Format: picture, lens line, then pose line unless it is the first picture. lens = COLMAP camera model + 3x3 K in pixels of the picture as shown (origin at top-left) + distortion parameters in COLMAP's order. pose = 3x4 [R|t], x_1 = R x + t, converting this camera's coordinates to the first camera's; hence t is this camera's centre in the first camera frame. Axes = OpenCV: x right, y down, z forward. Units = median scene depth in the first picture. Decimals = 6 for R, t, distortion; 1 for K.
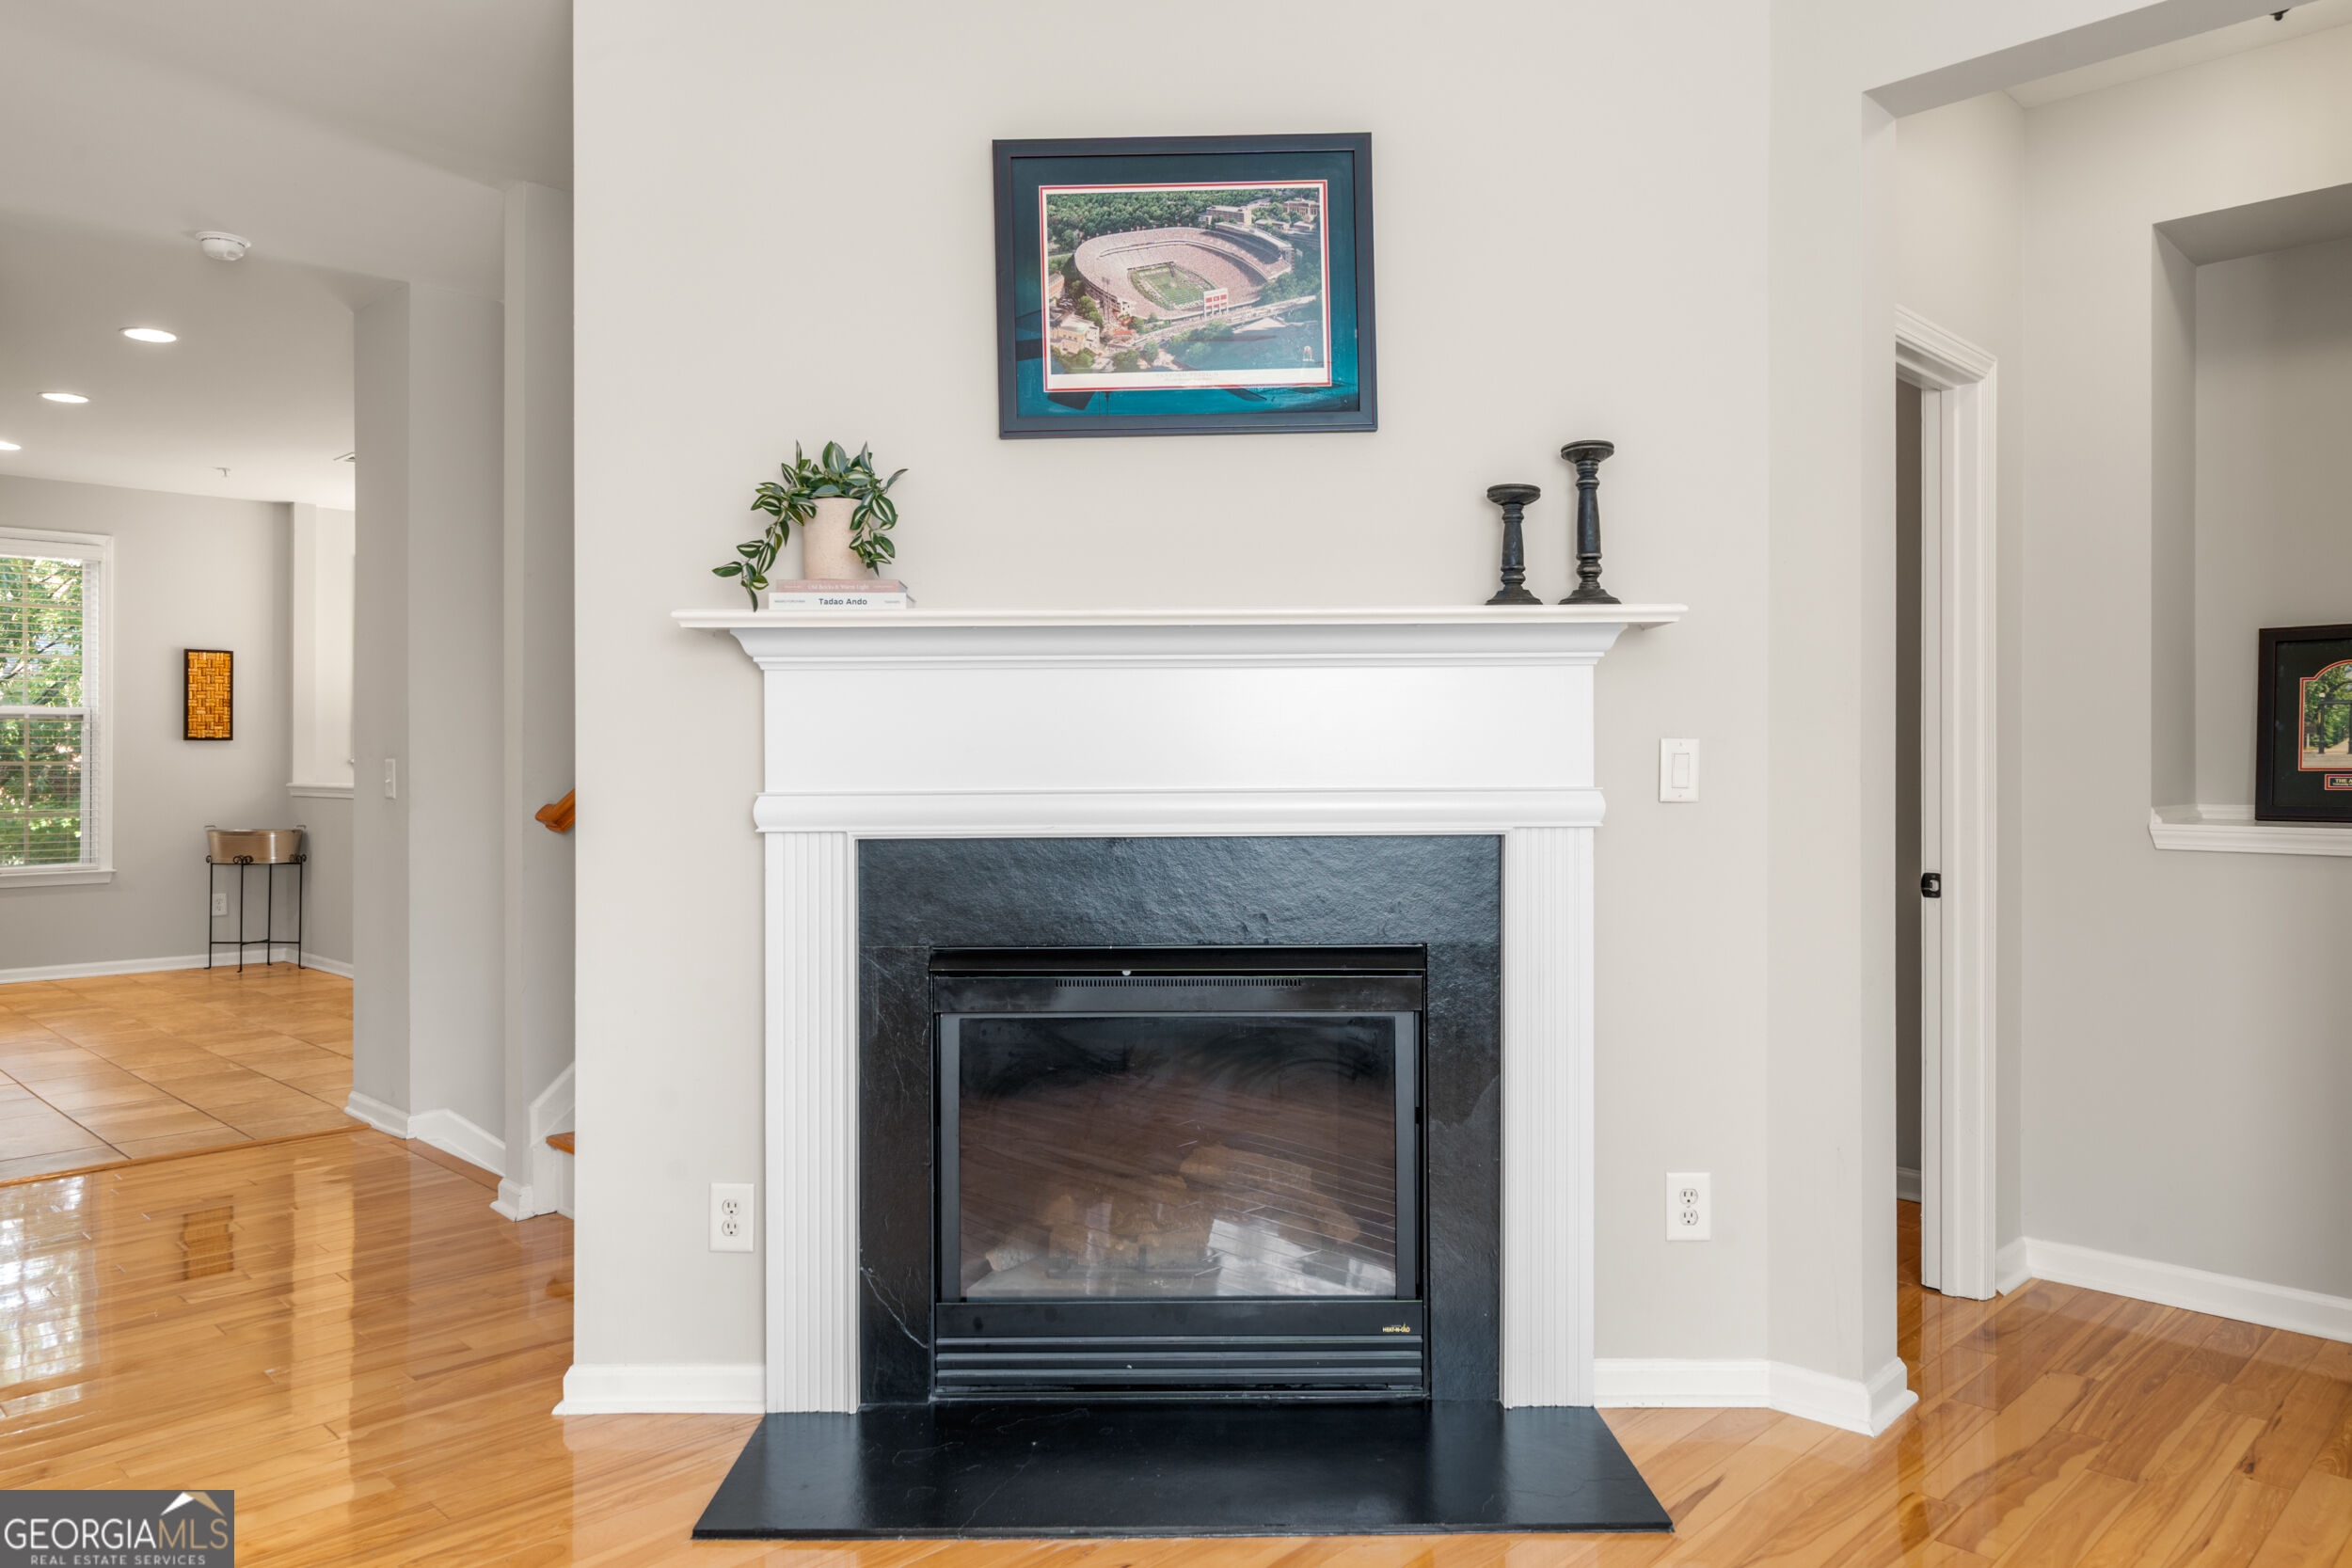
lens RADIAL K [[1602.9, 0, 1173.6], [0, 1602.9, 765.5], [0, 0, 1]] dist [-0.003233, -0.000111]
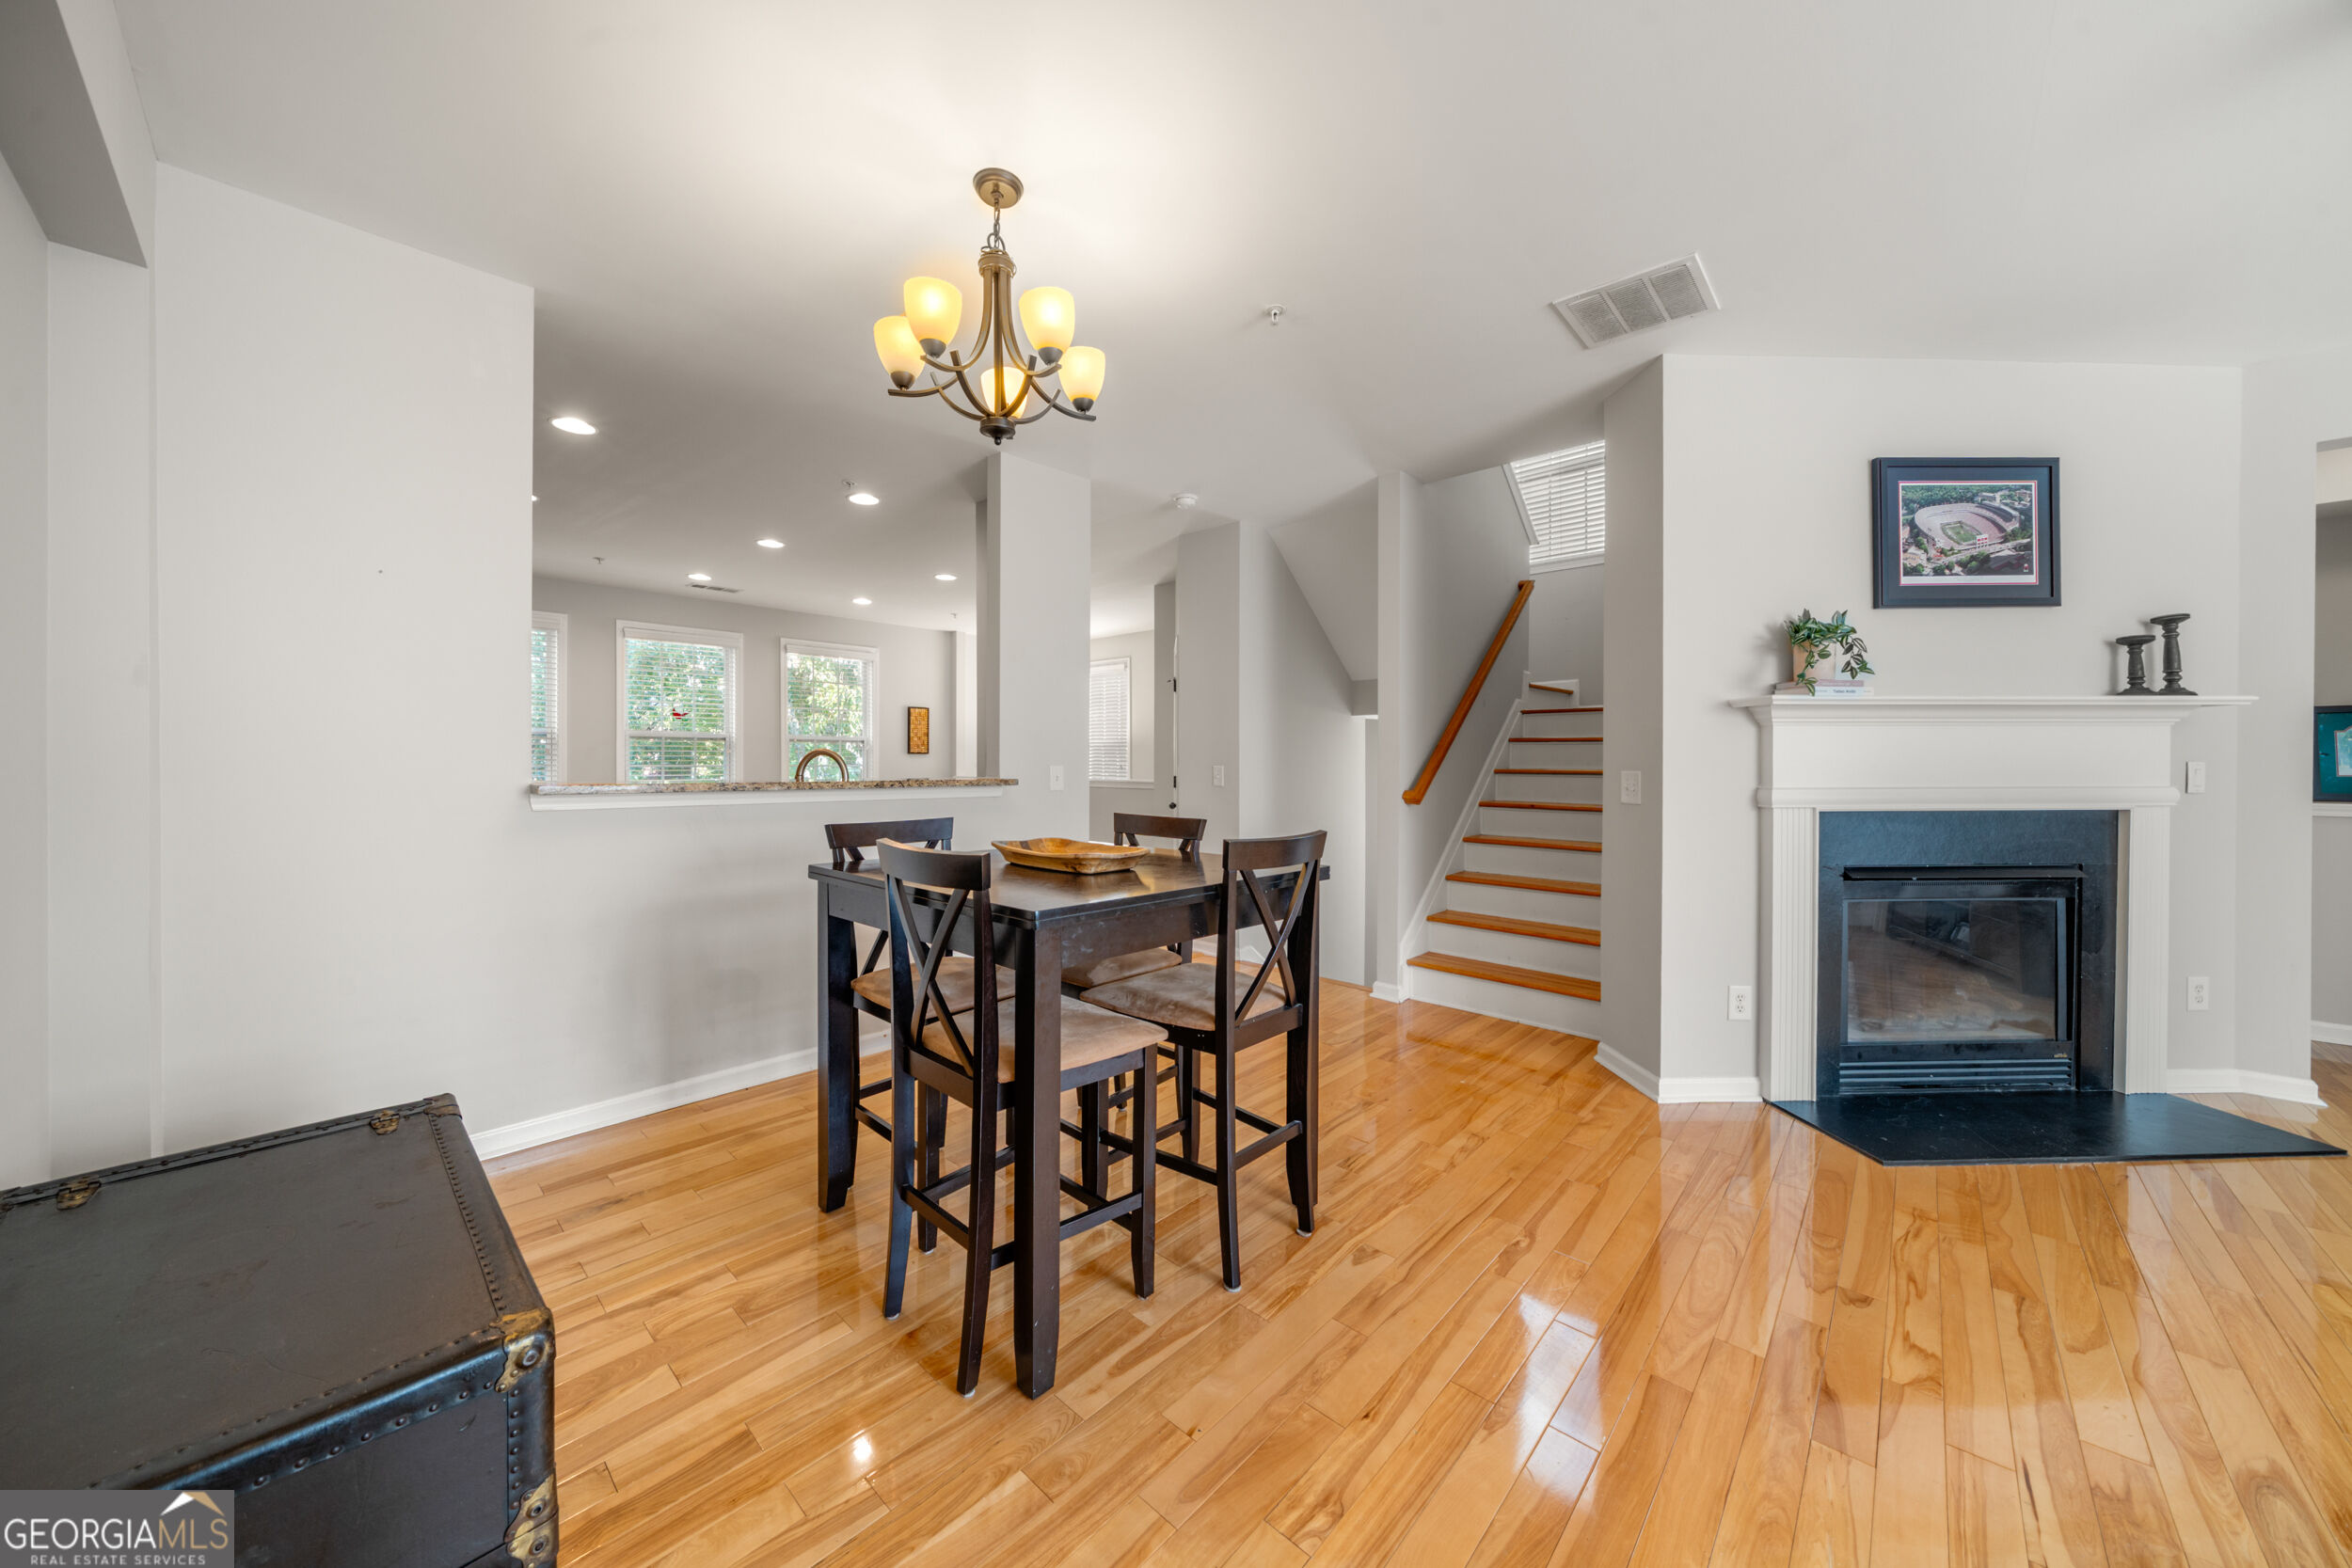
lens RADIAL K [[807.8, 0, 1166.9], [0, 807.8, 771.2], [0, 0, 1]] dist [-0.006087, 0.000128]
pose [[0.999563, 0.003662, 0.029322, -1.012681], [-0.003862, 0.999970, 0.006788, -0.006900], [-0.029296, -0.006898, 0.999547, 0.032917]]
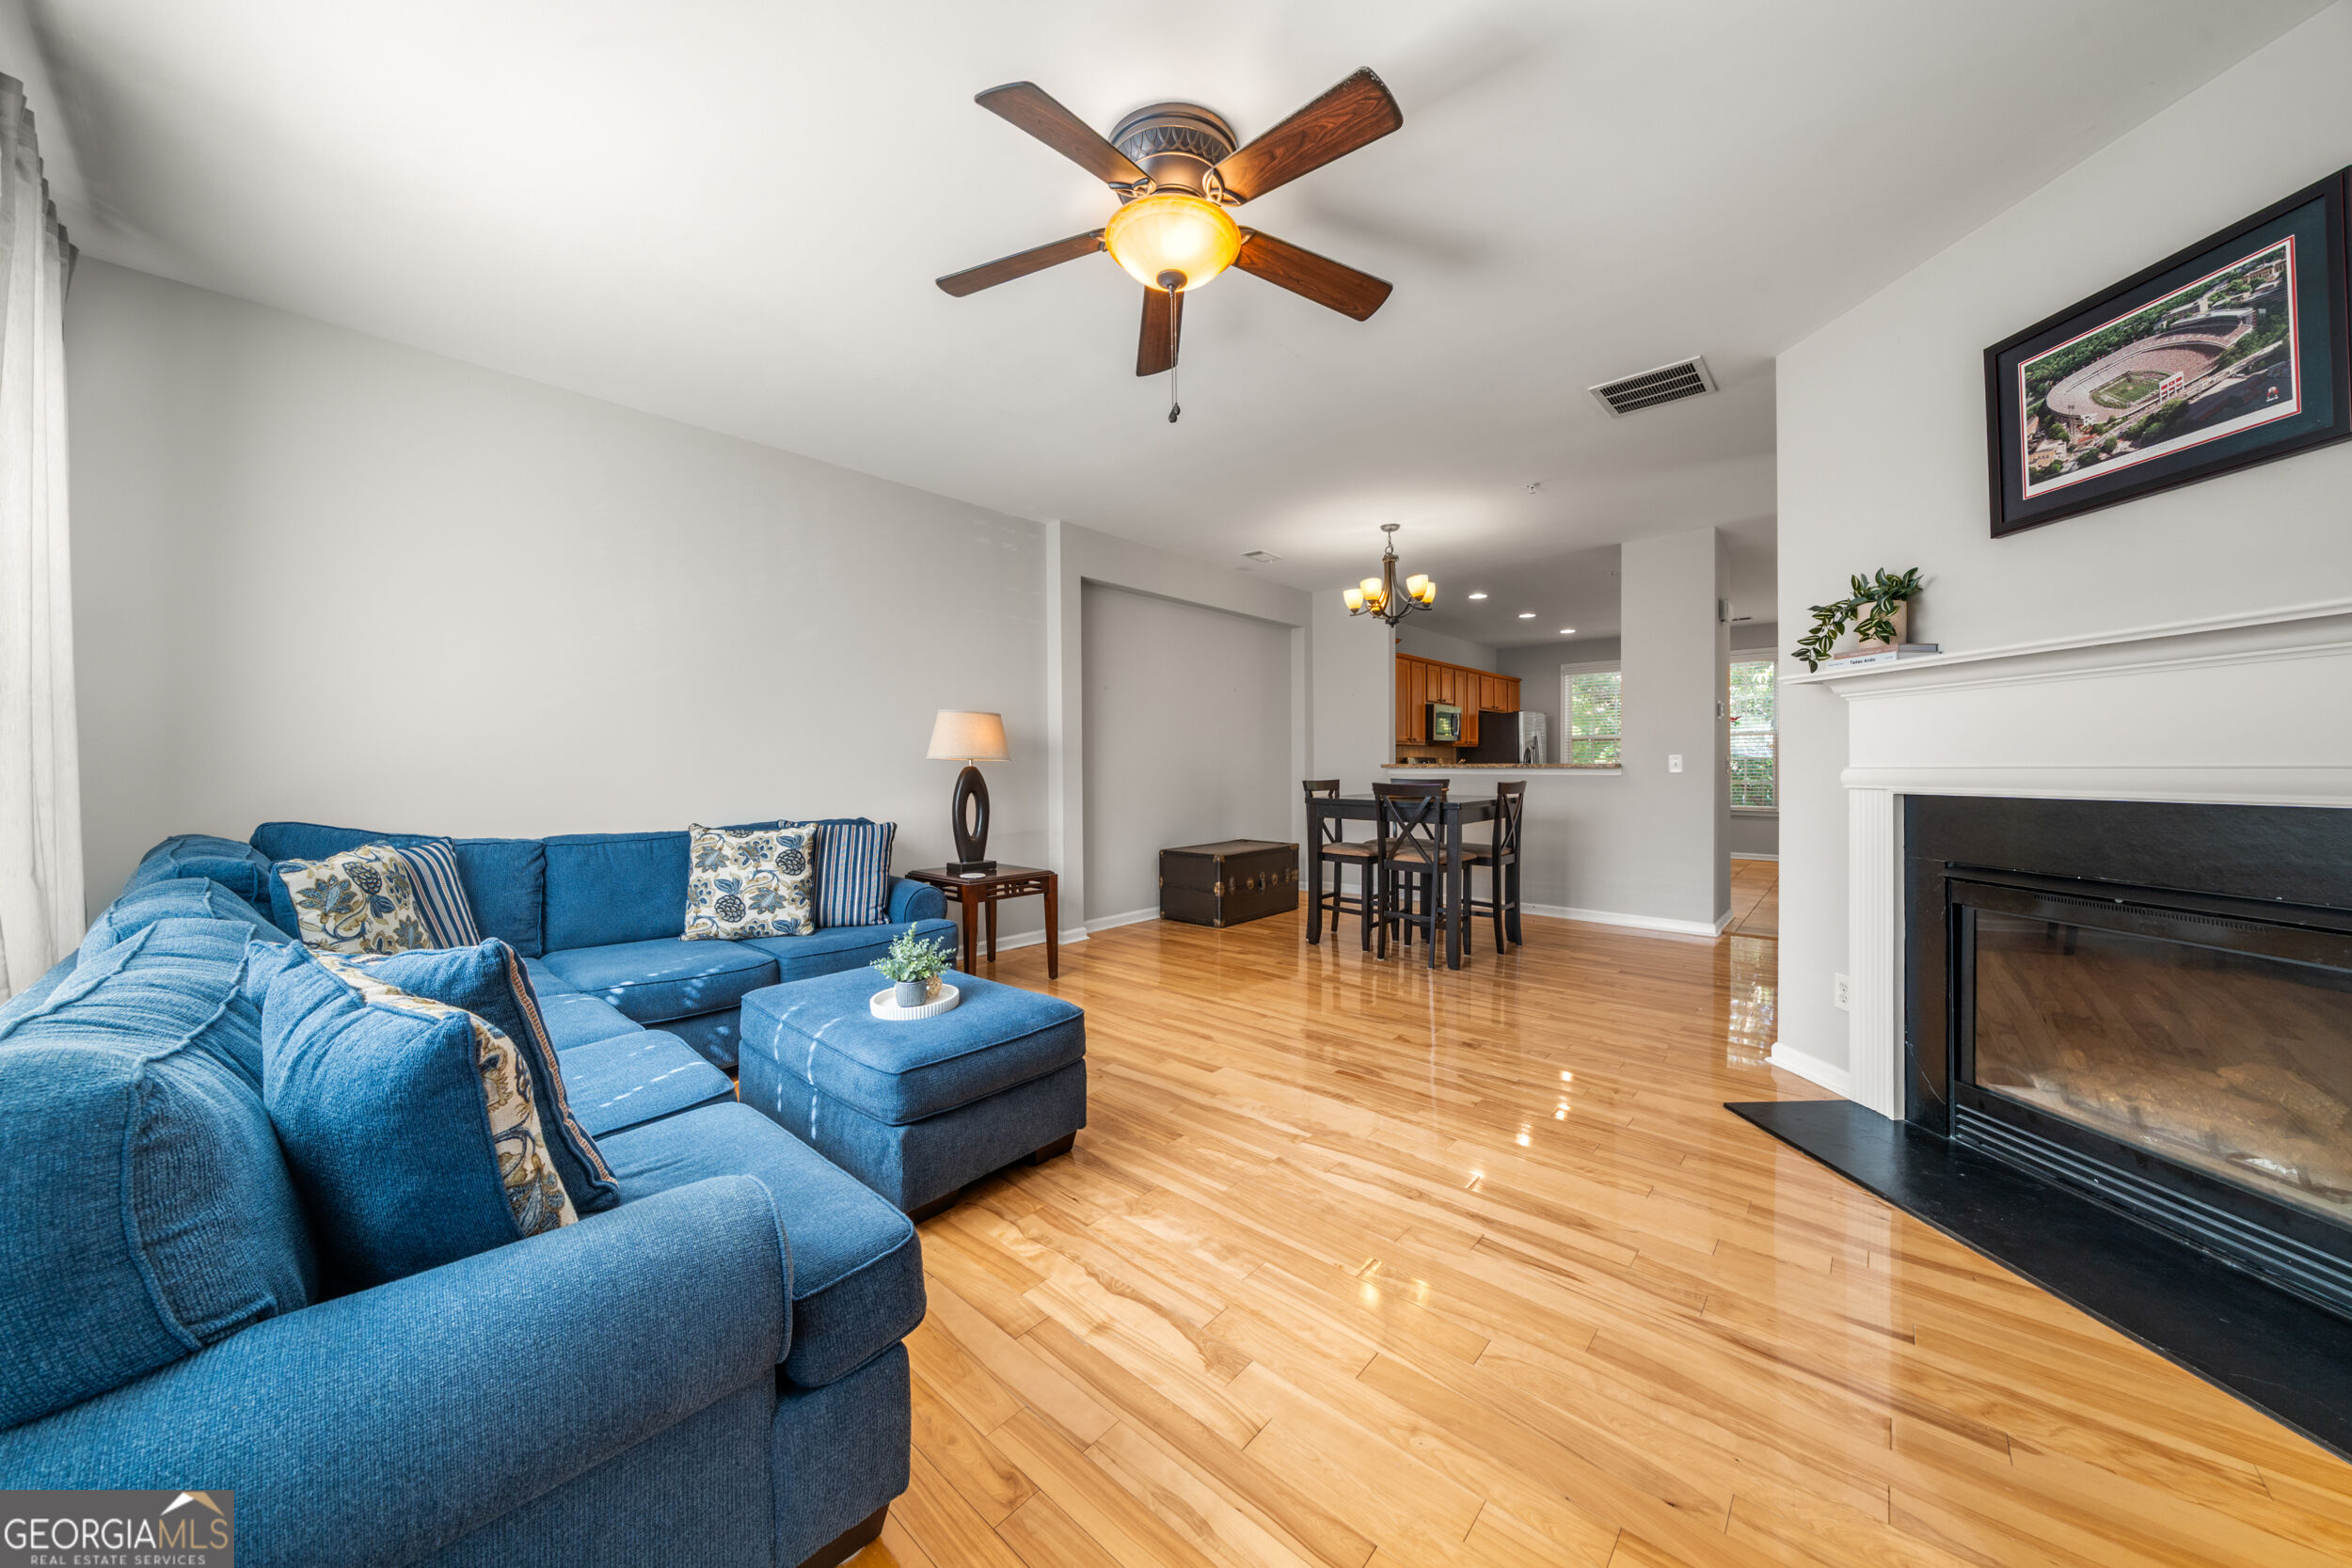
lens RADIAL K [[807.8, 0, 1166.9], [0, 807.8, 771.2], [0, 0, 1]] dist [-0.006087, 0.000128]
pose [[0.045756, 0.009184, -0.998910, 0.631248], [0.009743, 0.999906, 0.009639, 0.004862], [0.998905, -0.010174, 0.045662, 0.165317]]
